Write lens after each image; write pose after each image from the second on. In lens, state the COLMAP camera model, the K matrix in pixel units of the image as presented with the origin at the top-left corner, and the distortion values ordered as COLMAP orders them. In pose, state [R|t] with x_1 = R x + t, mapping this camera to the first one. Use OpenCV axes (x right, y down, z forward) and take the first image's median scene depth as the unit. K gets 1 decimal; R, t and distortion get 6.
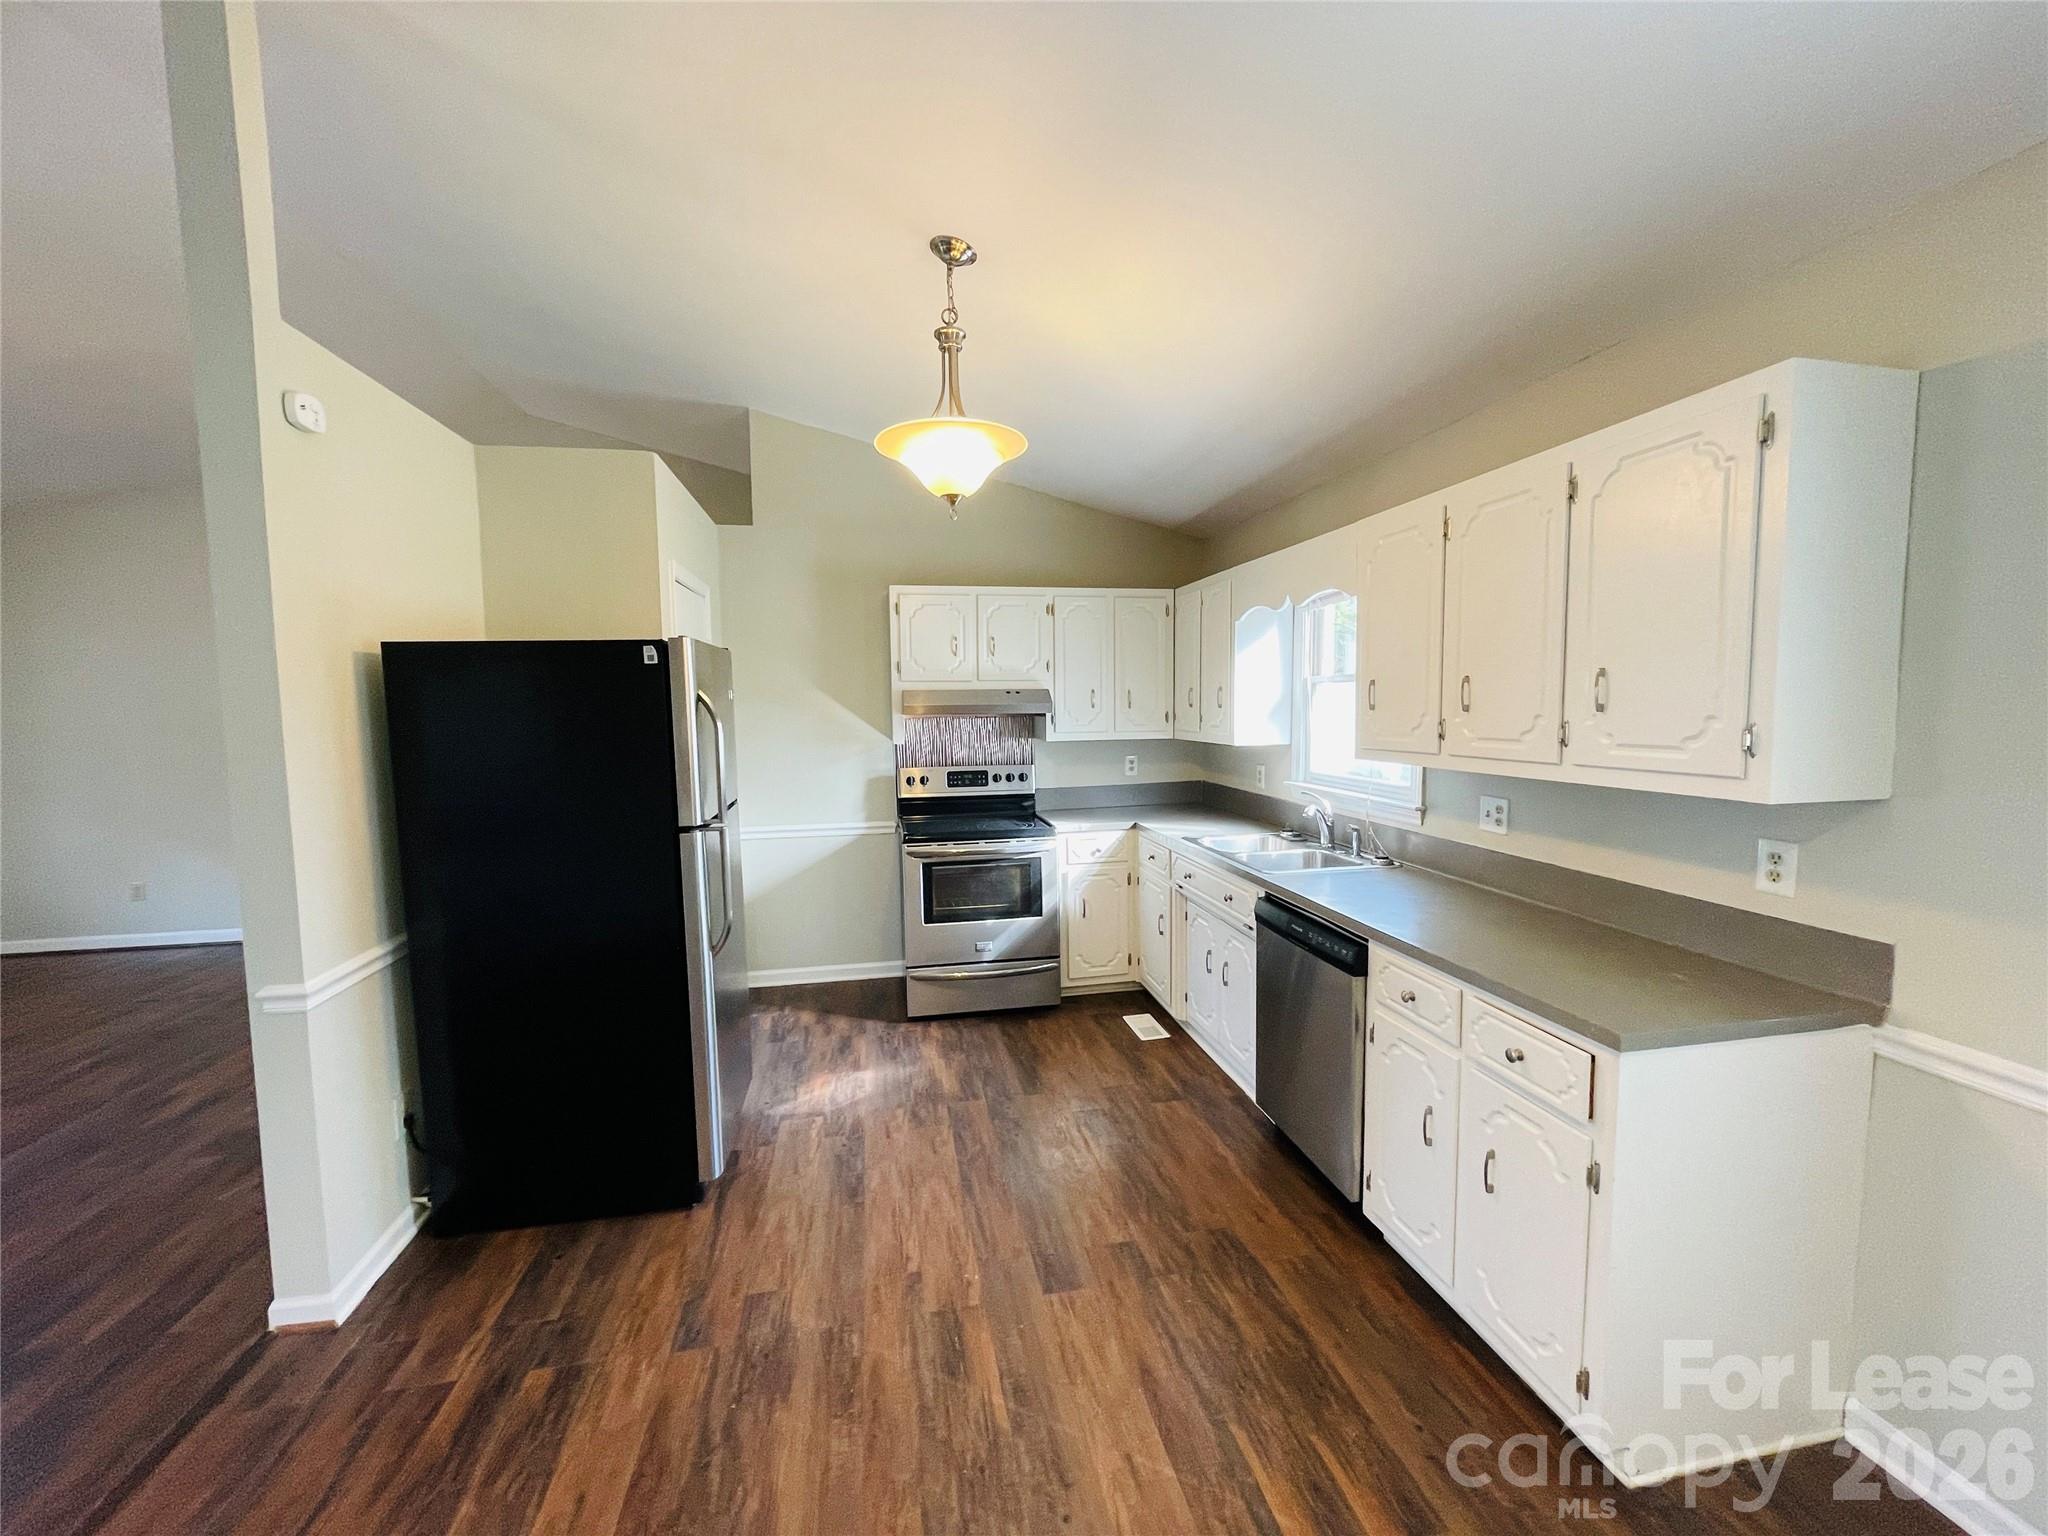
lens RADIAL K [[823.6, 0, 1025.4], [0, 823.6, 767.0], [0, 0, 1]] dist [0.000104, -0.002471]
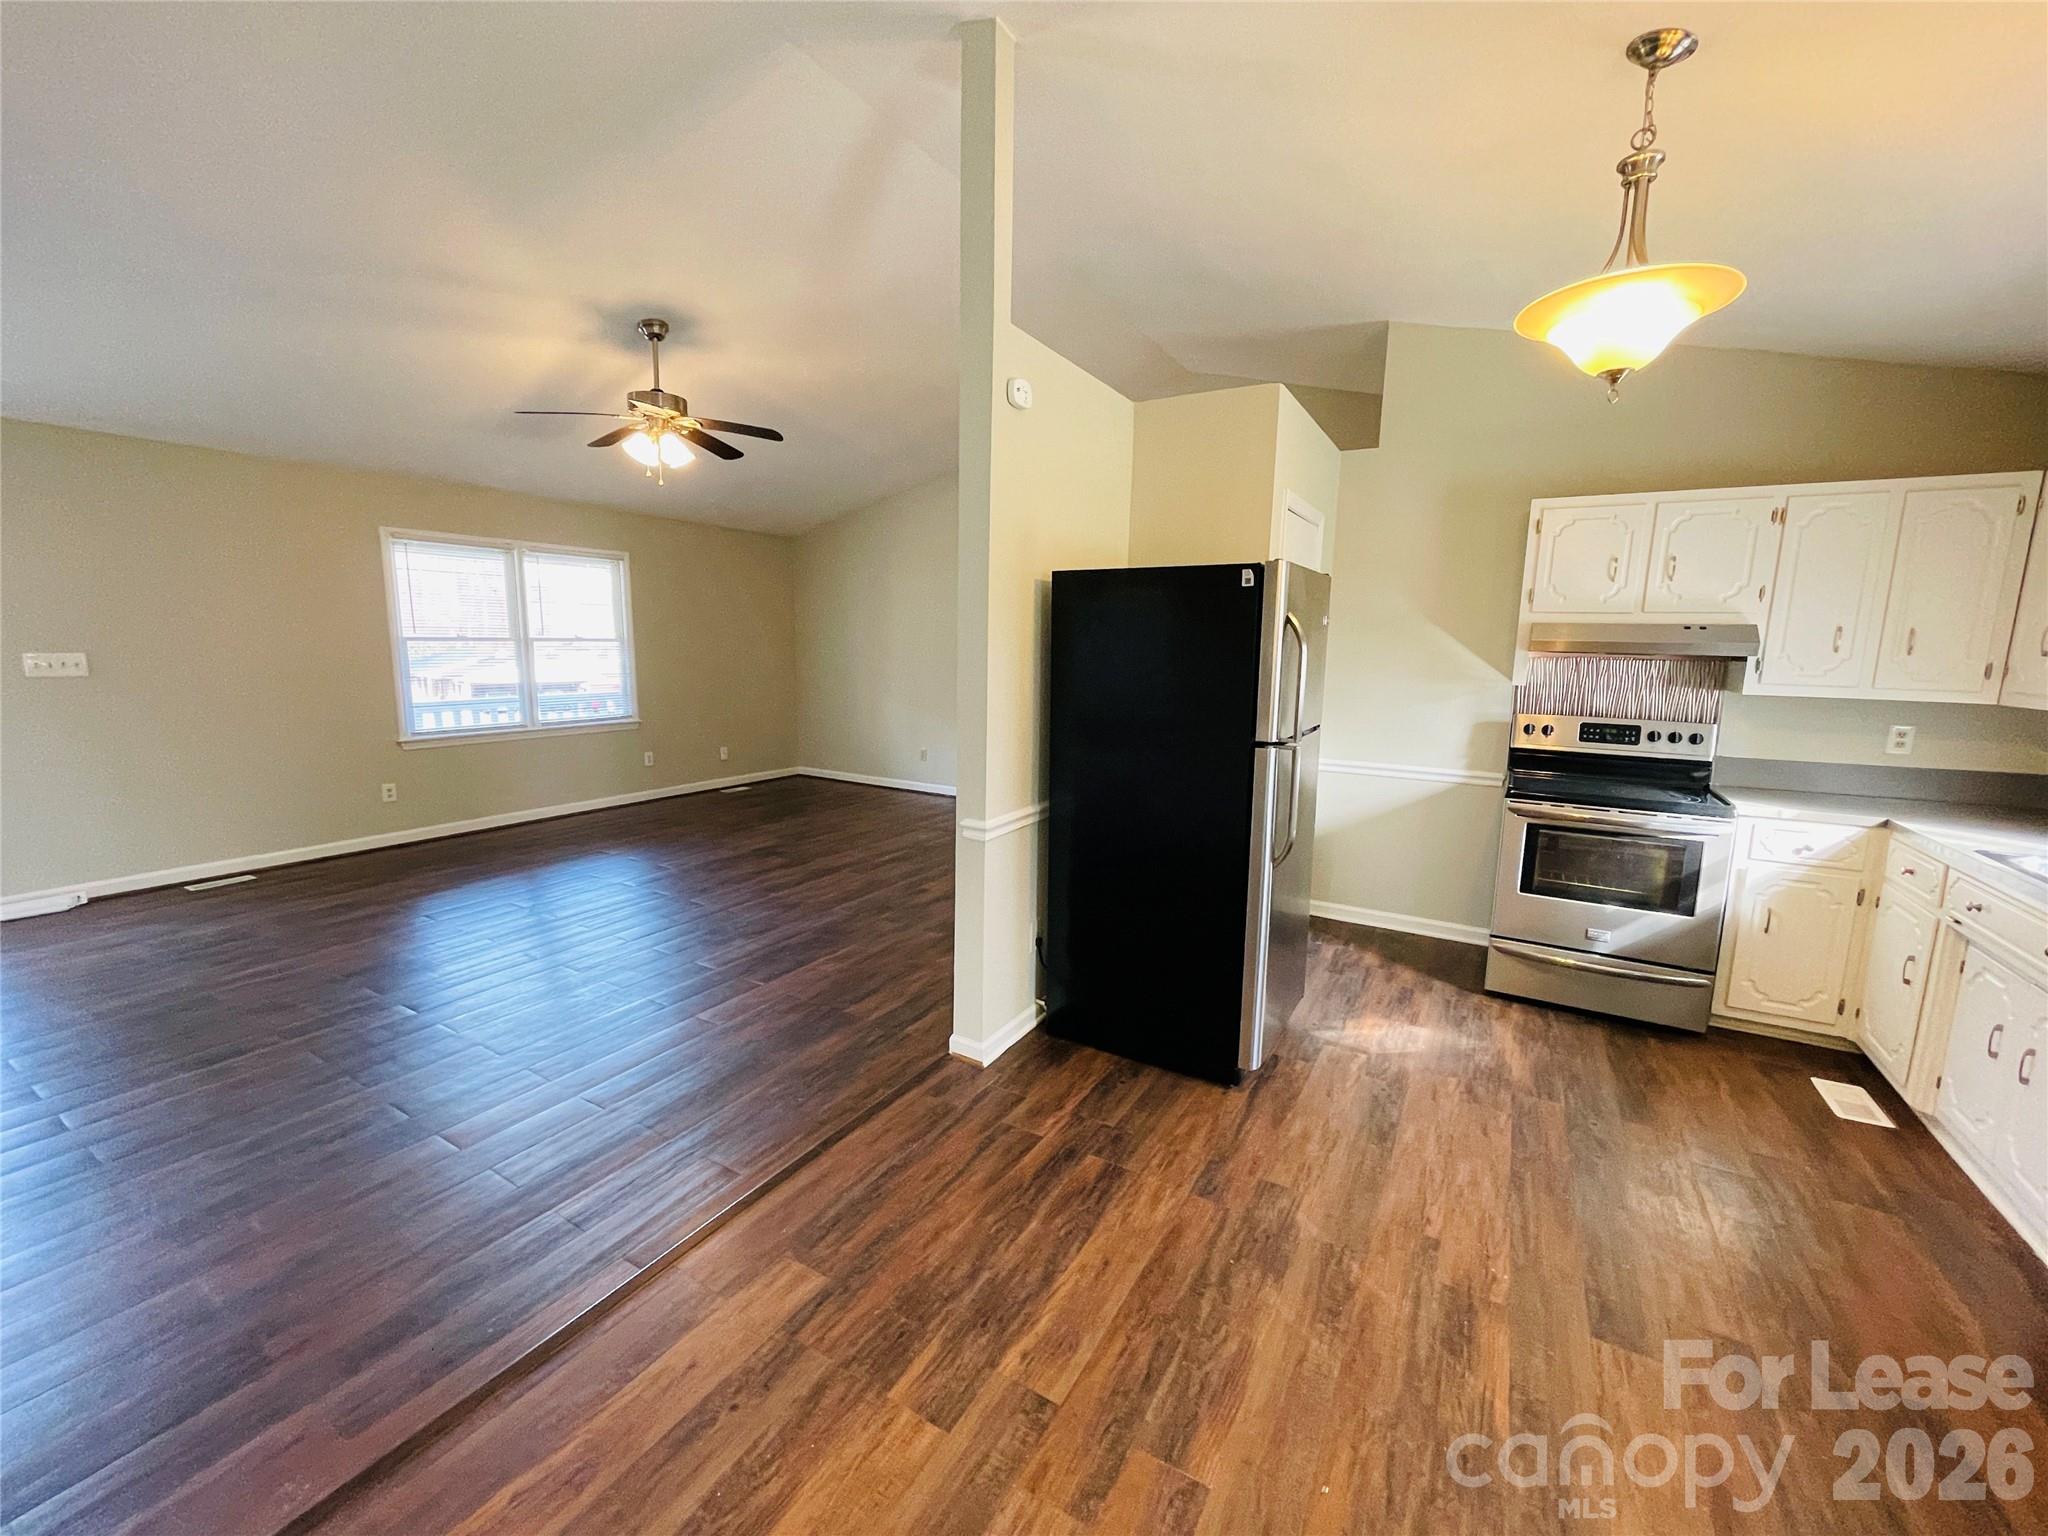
lens RADIAL K [[823.6, 0, 1025.4], [0, 823.6, 767.0], [0, 0, 1]] dist [0.000104, -0.002471]
pose [[0.750044, 0.127842, -0.648914, 0.048867], [-0.082834, 0.991573, 0.099606, 0.022737], [0.656180, -0.020957, 0.754313, -0.000553]]
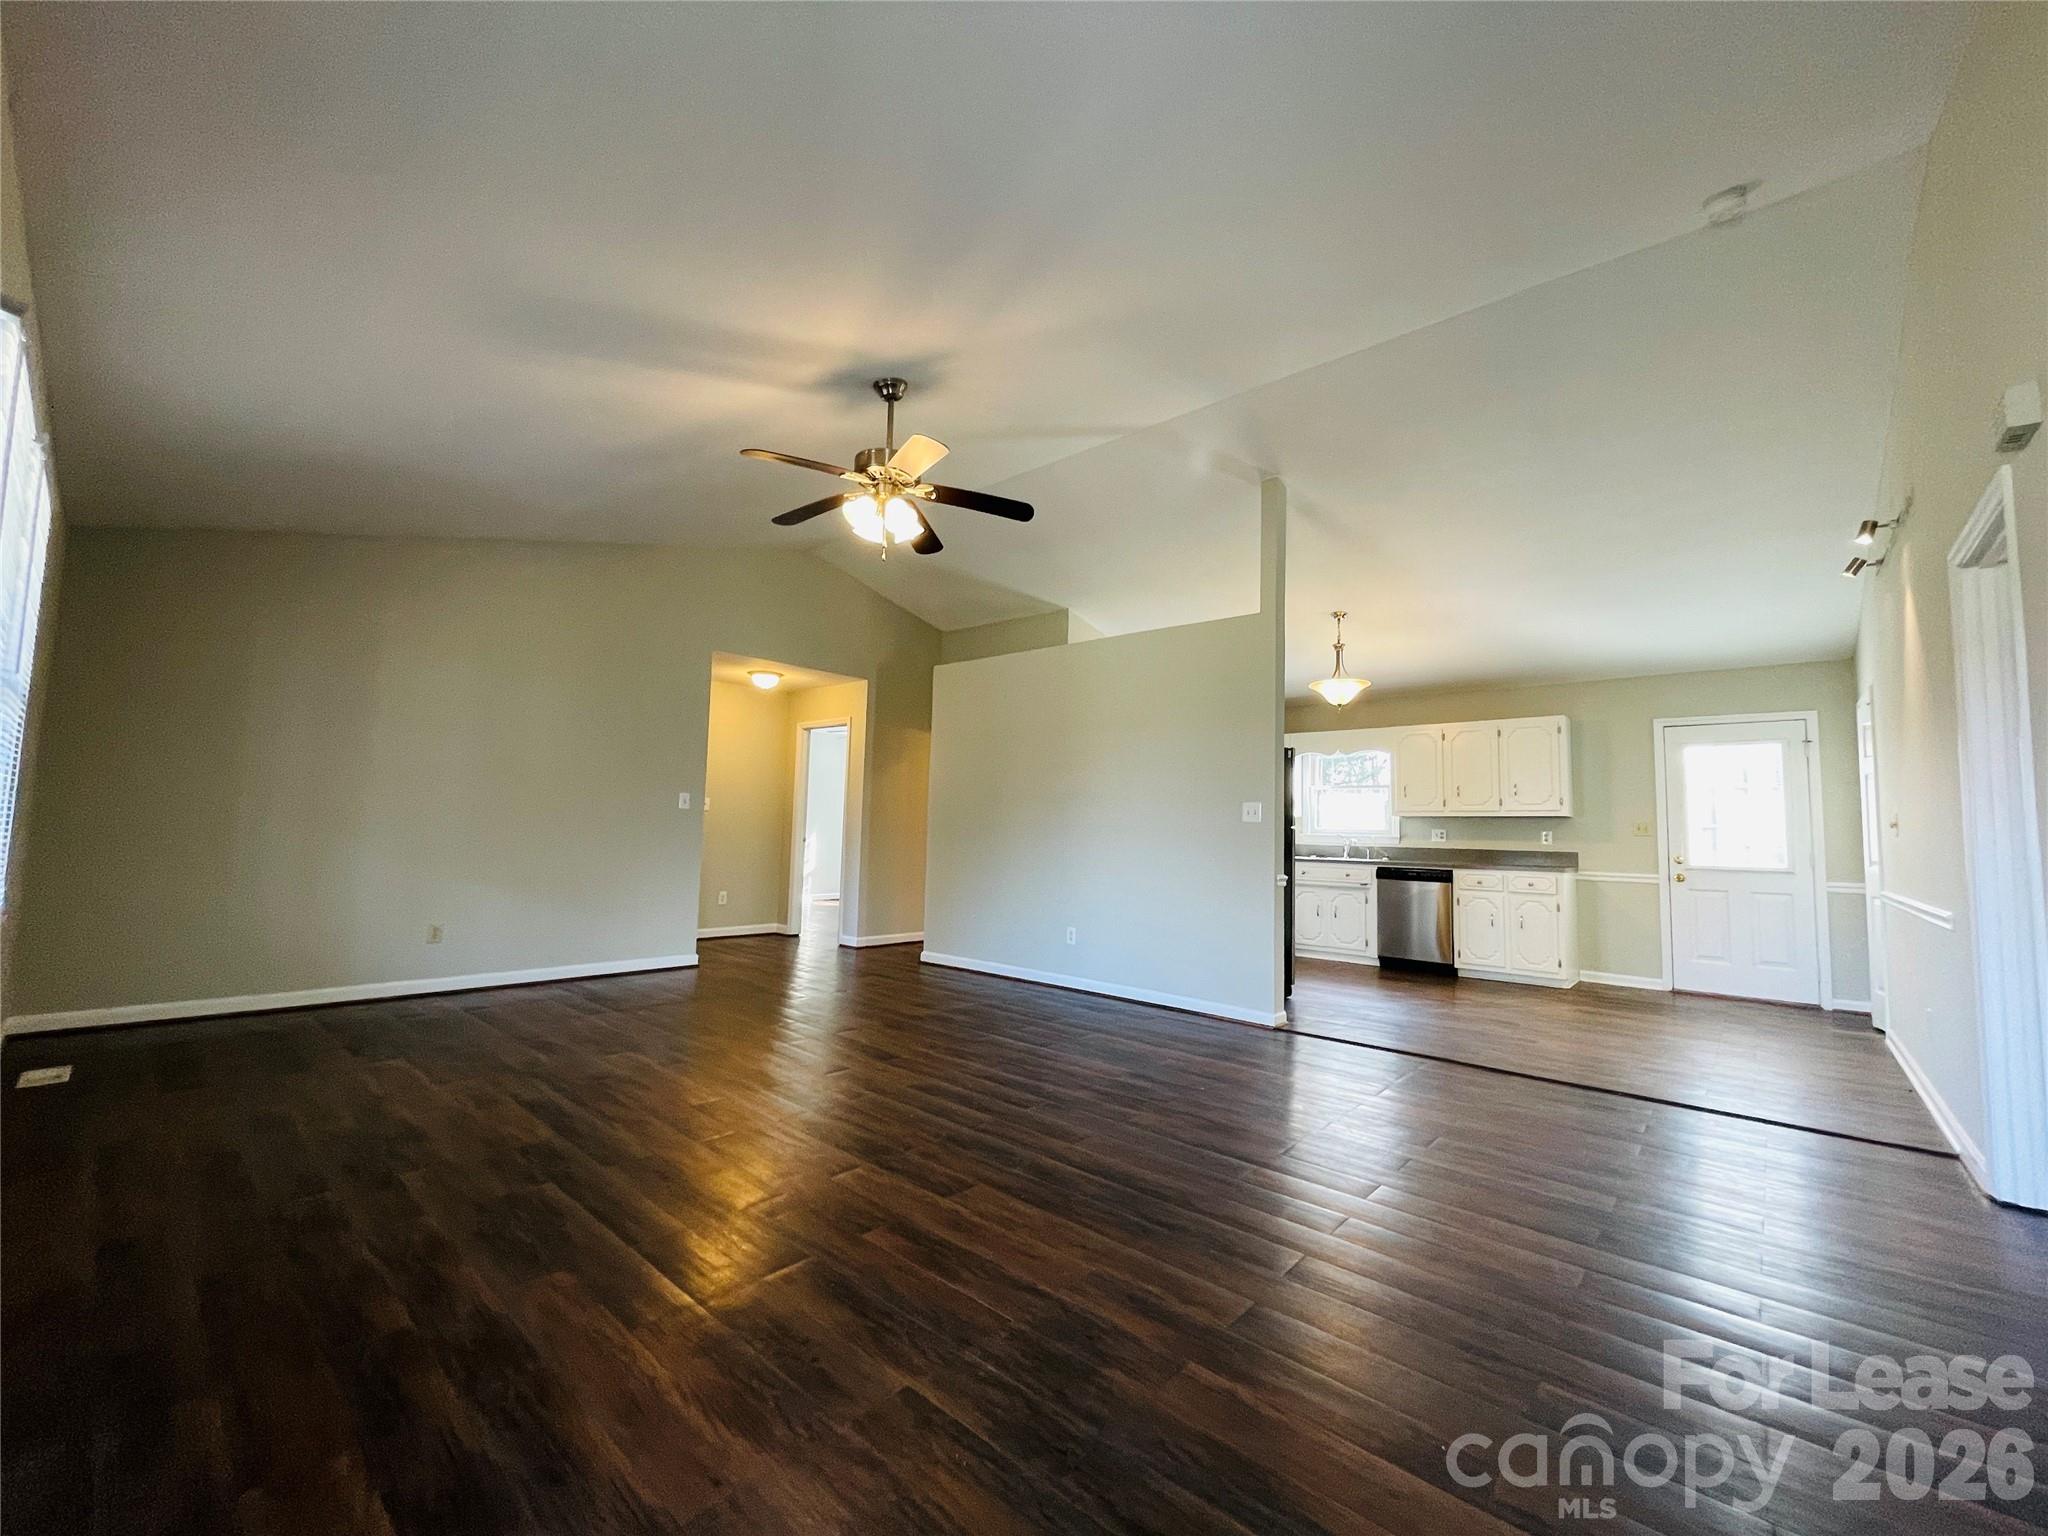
lens RADIAL K [[823.6, 0, 1025.4], [0, 823.6, 767.0], [0, 0, 1]] dist [0.000104, -0.002471]
pose [[0.797073, 0.080592, 0.598481, -2.299238], [0.013381, 0.988454, -0.150927, 0.234362], [-0.603735, 0.128308, 0.786792, -0.408010]]
